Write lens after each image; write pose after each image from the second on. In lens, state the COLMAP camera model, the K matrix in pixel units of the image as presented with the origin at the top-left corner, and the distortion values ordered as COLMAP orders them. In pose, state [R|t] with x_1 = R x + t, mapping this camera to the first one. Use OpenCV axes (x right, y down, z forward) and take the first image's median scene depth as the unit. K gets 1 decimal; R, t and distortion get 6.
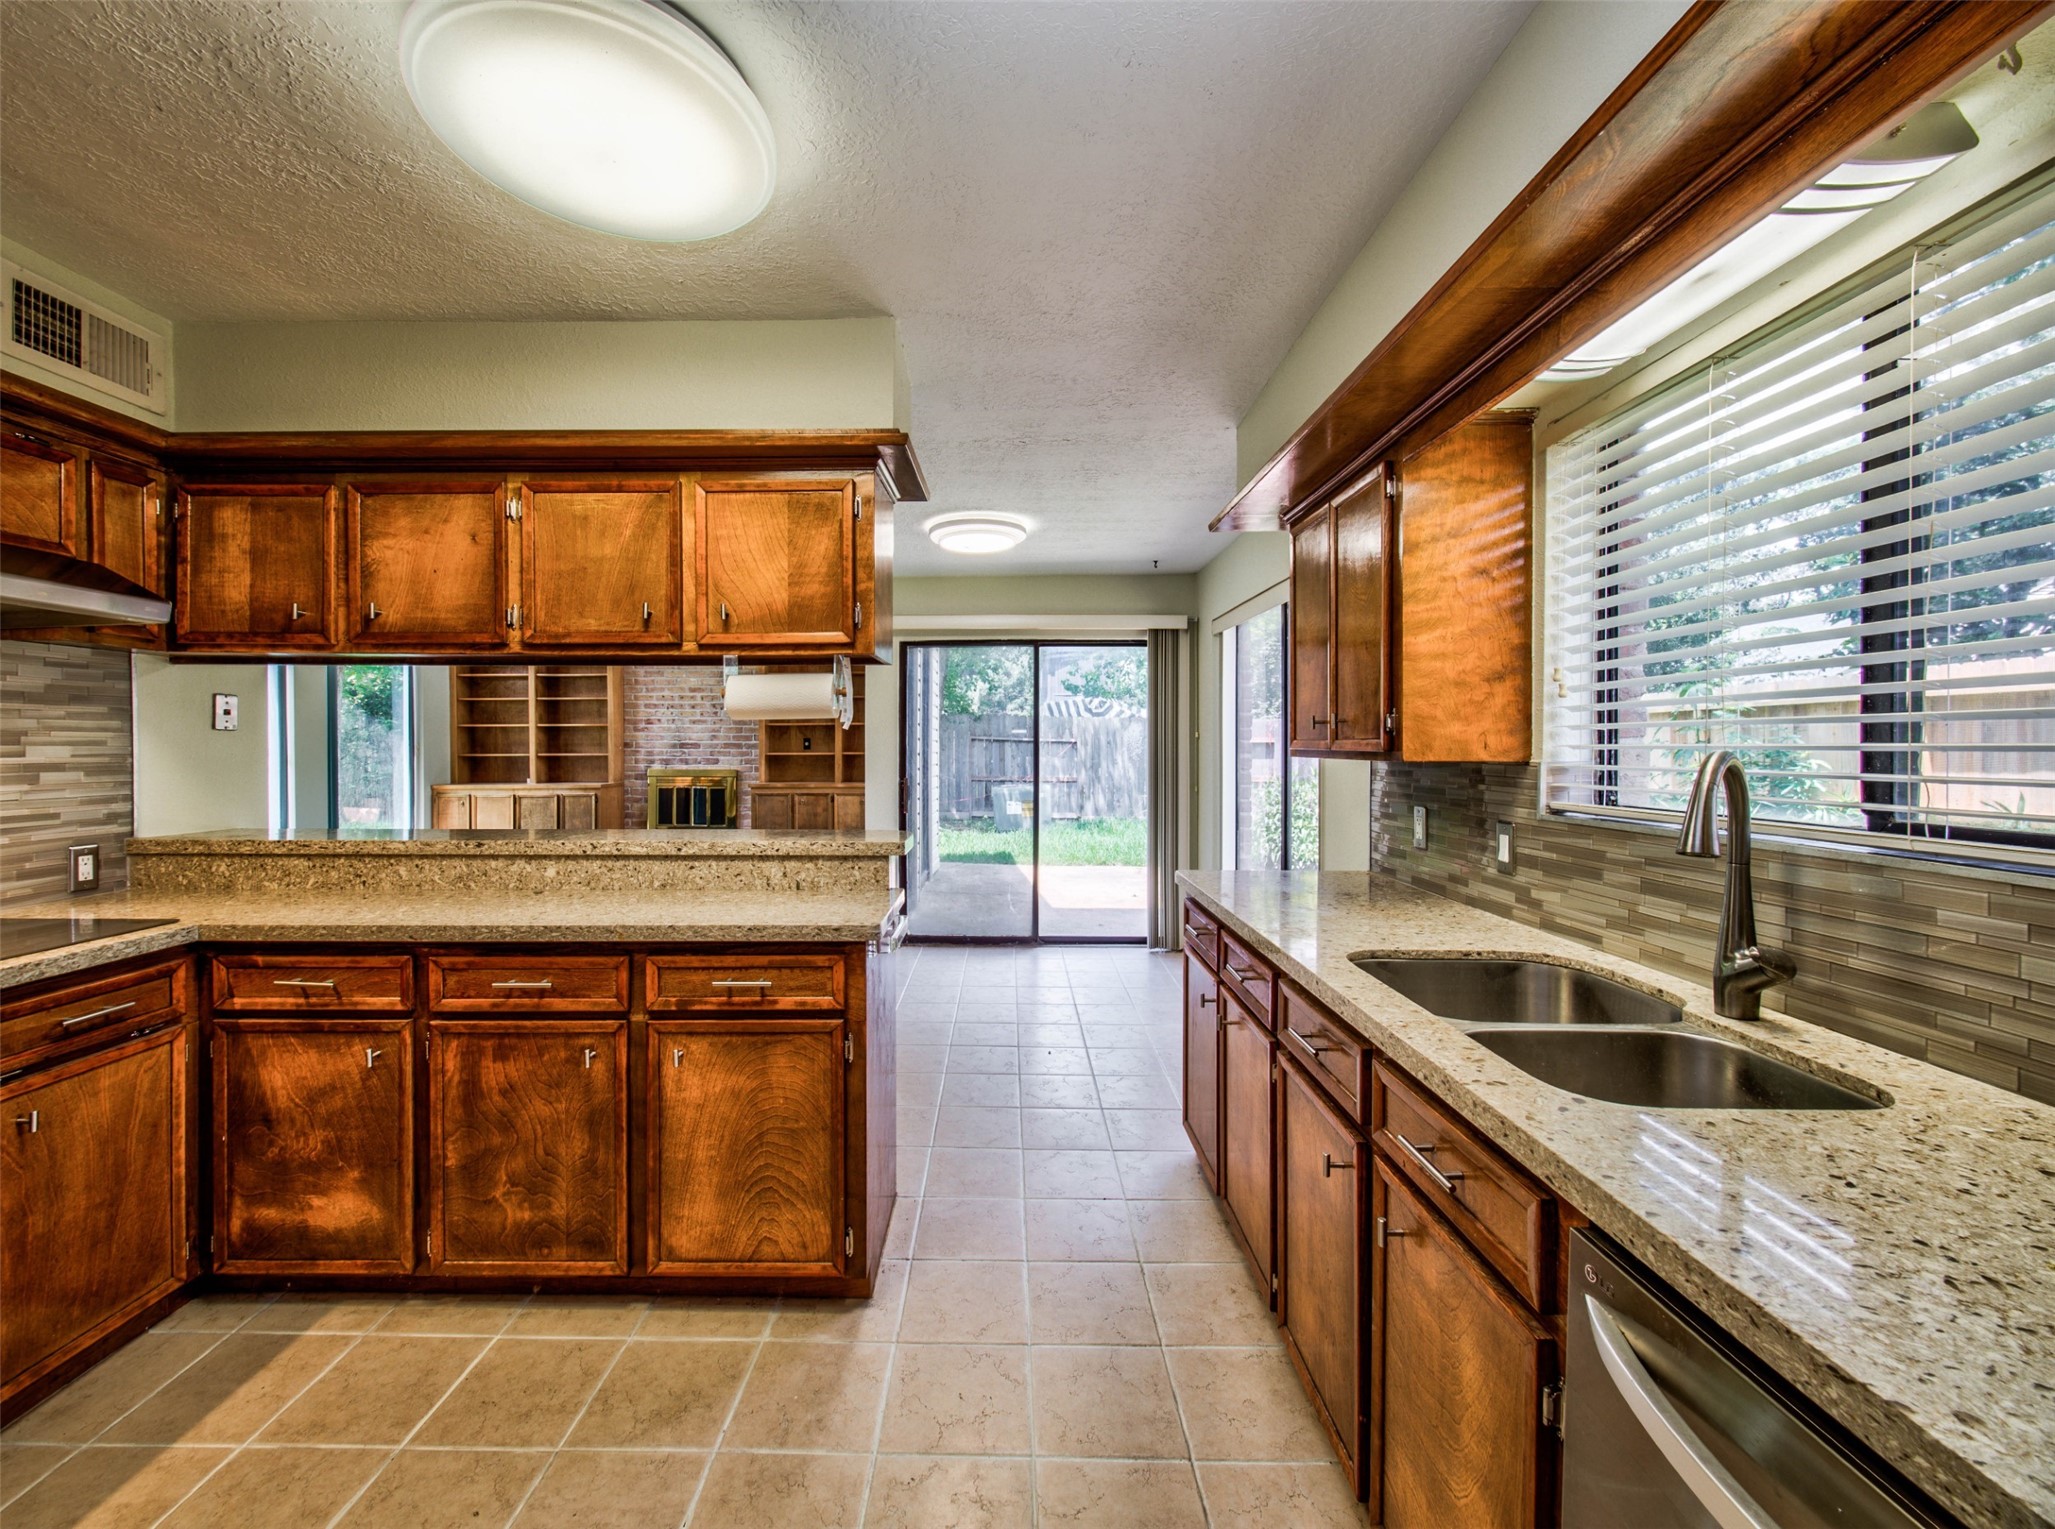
lens RADIAL K [[831.9, 0, 998.7], [0, 831.9, 751.2], [0, 0, 1]] dist [0.002252, 0.000355]
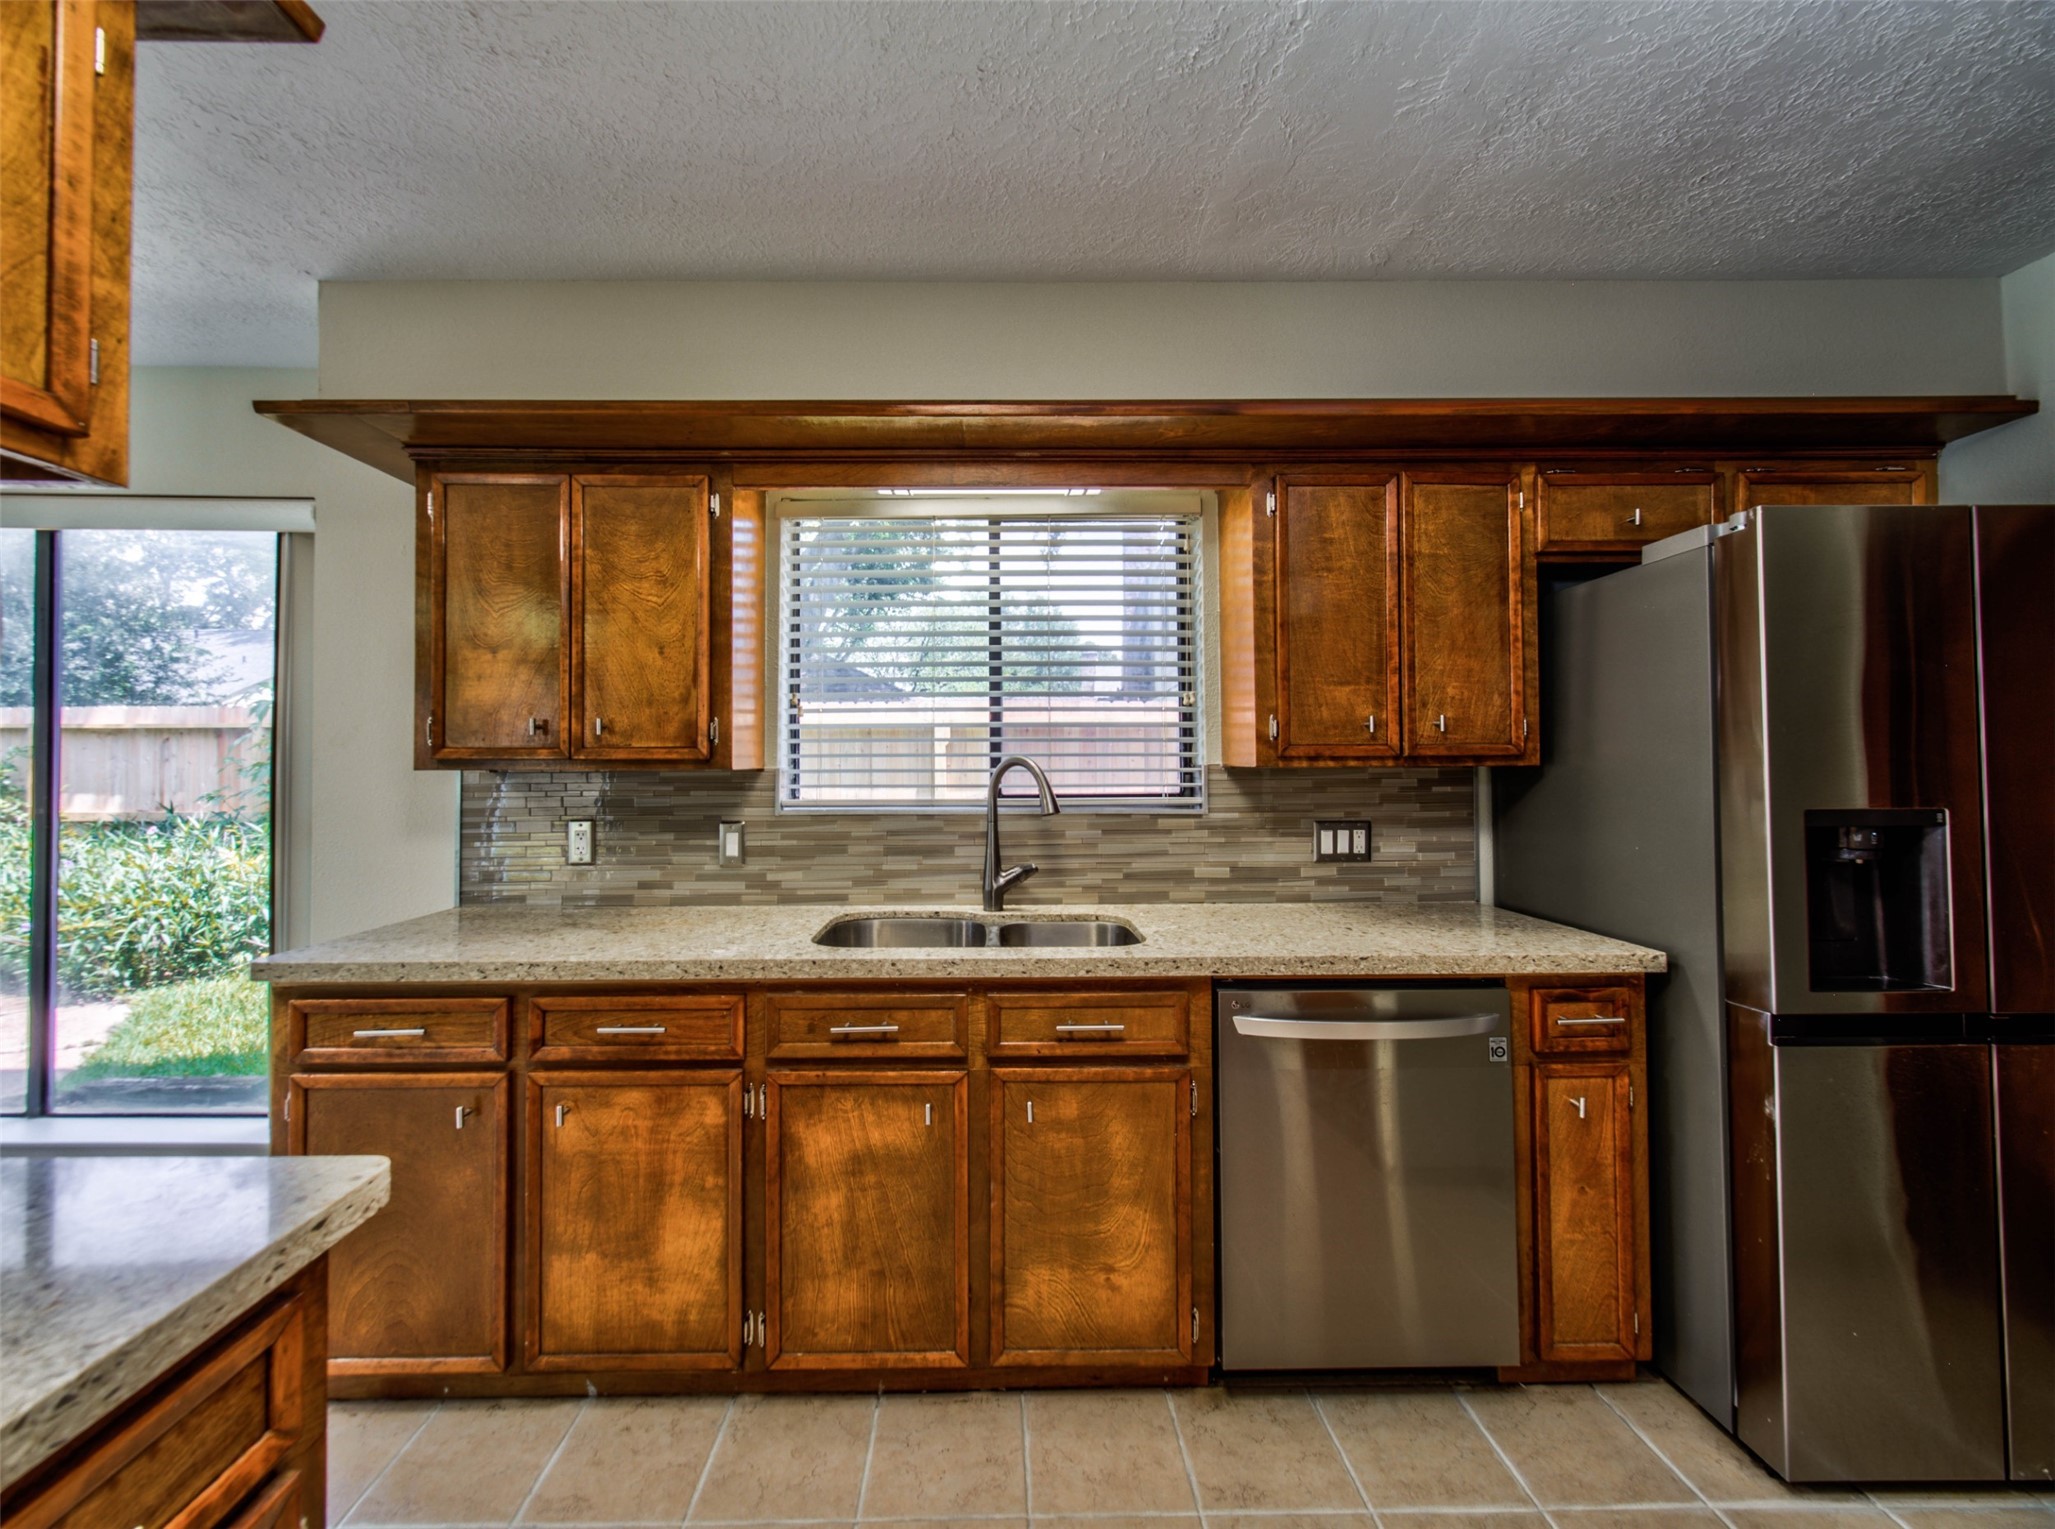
lens RADIAL K [[836.3, 0, 995.8], [0, 836.3, 750.4], [0, 0, 1]] dist [-0.000212, 0.000418]
pose [[-0.019808, 0.019154, 0.999620, -0.479939], [0.009530, 0.999775, -0.018969, 0.010445], [-0.999758, 0.009150, -0.019986, 0.574633]]
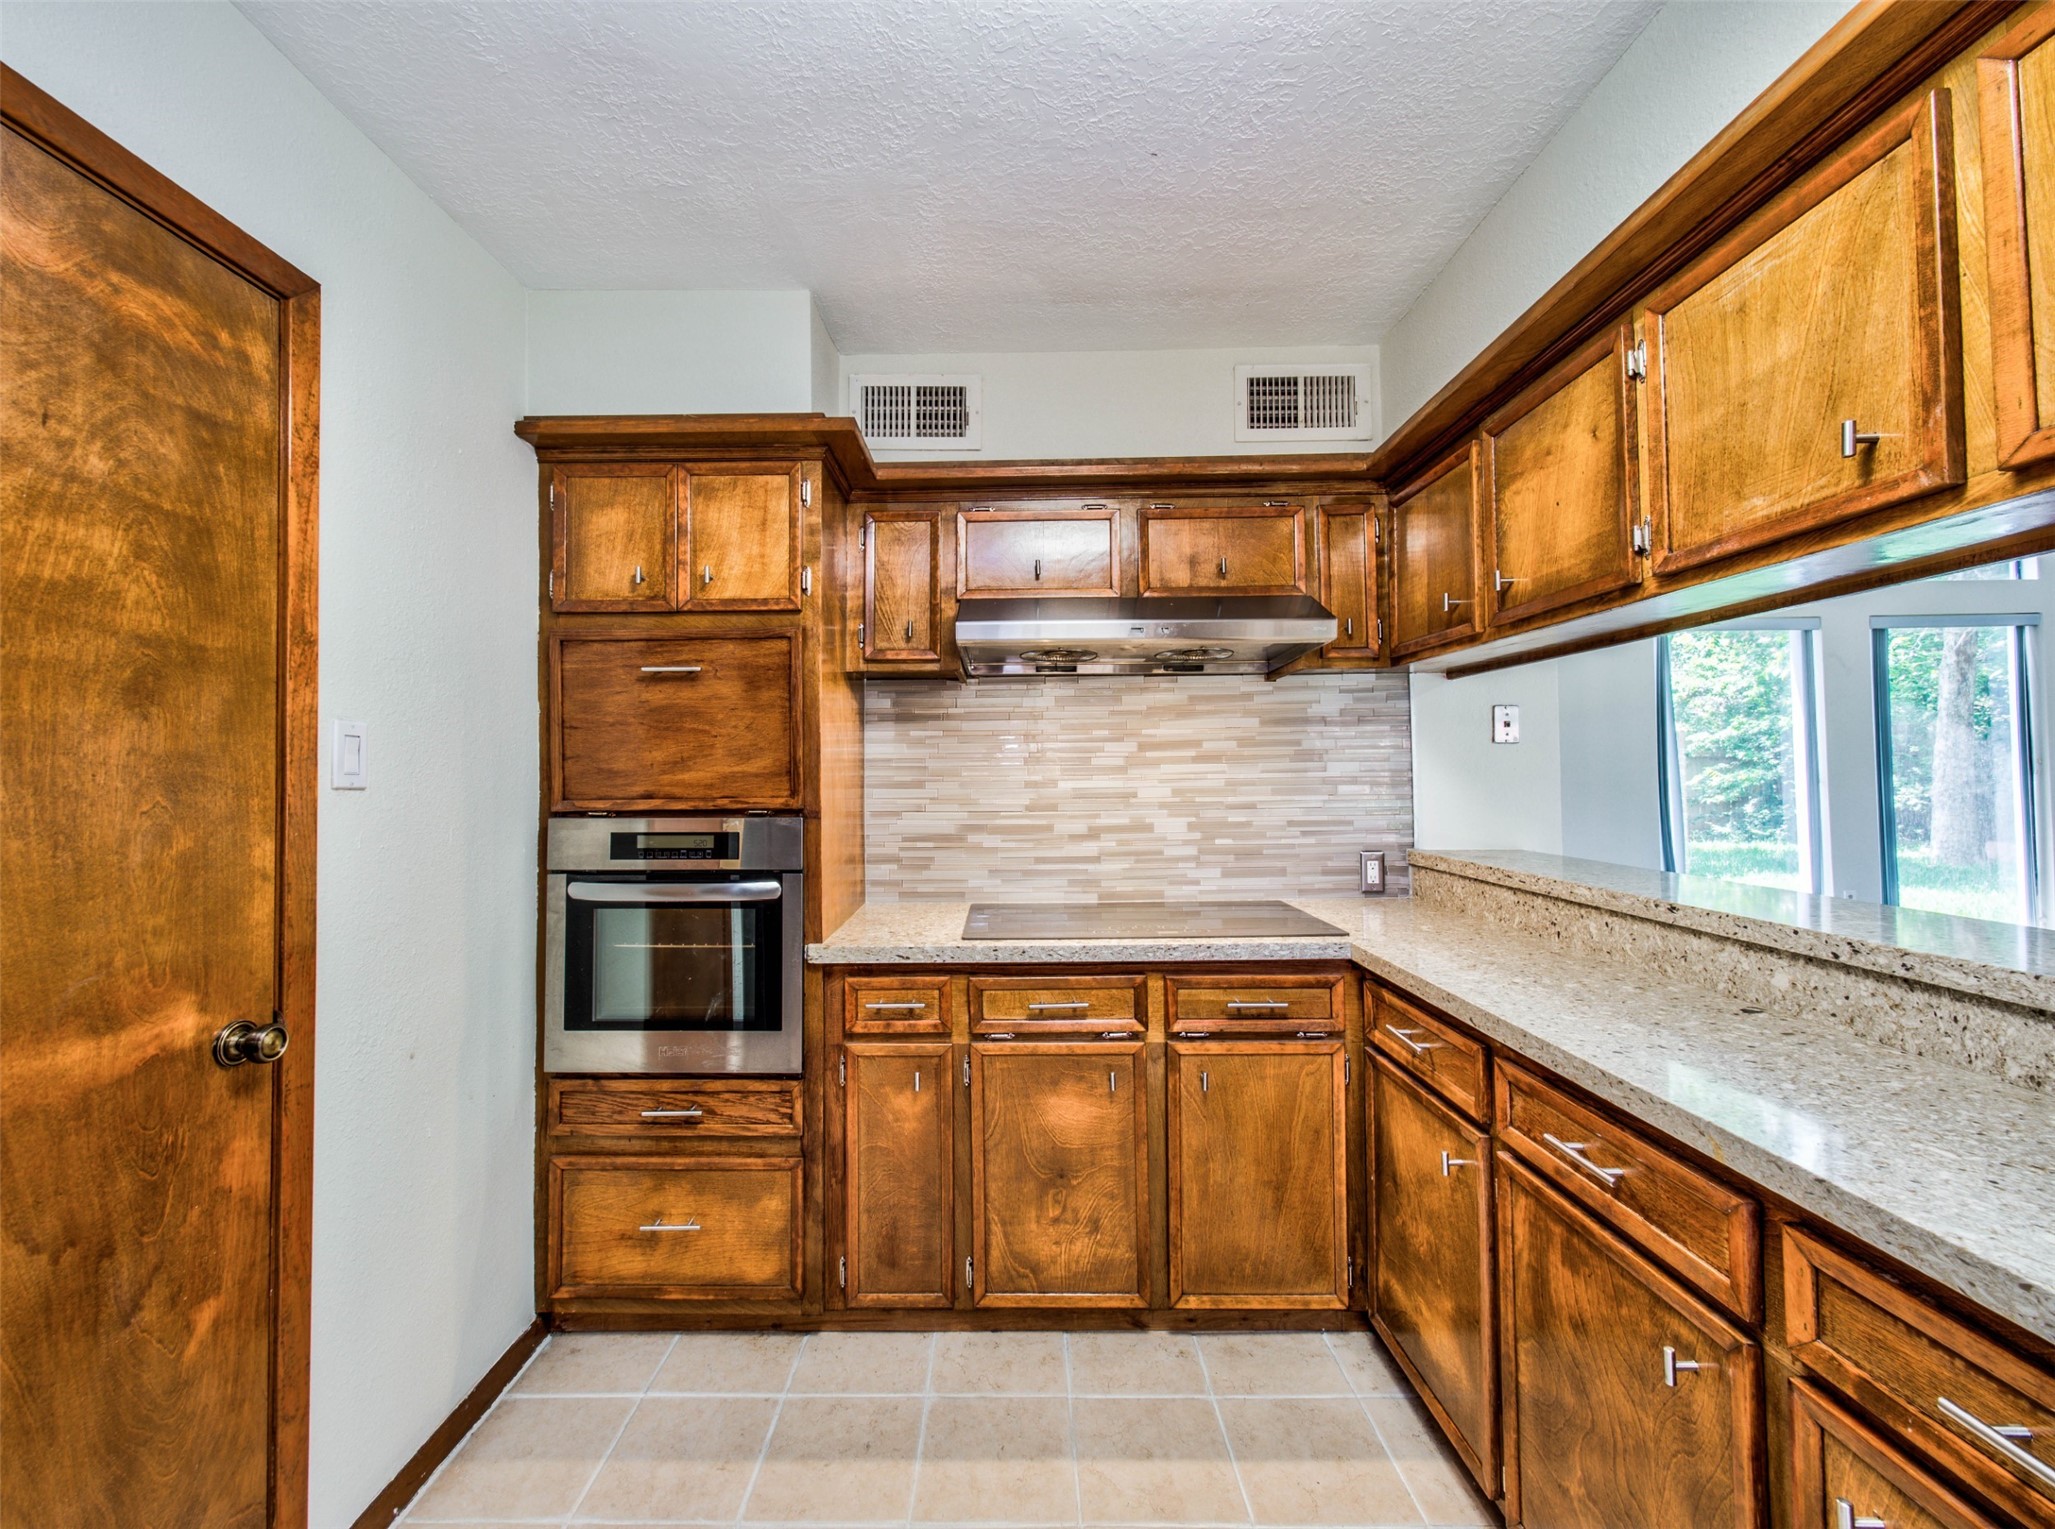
lens RADIAL K [[836.3, 0, 995.8], [0, 836.3, 750.4], [0, 0, 1]] dist [-0.000212, 0.000418]
pose [[-0.014868, -0.028276, -0.999490, 0.023412], [0.003850, 0.999591, -0.028337, 0.008046], [0.999882, -0.004269, -0.014753, 0.499643]]
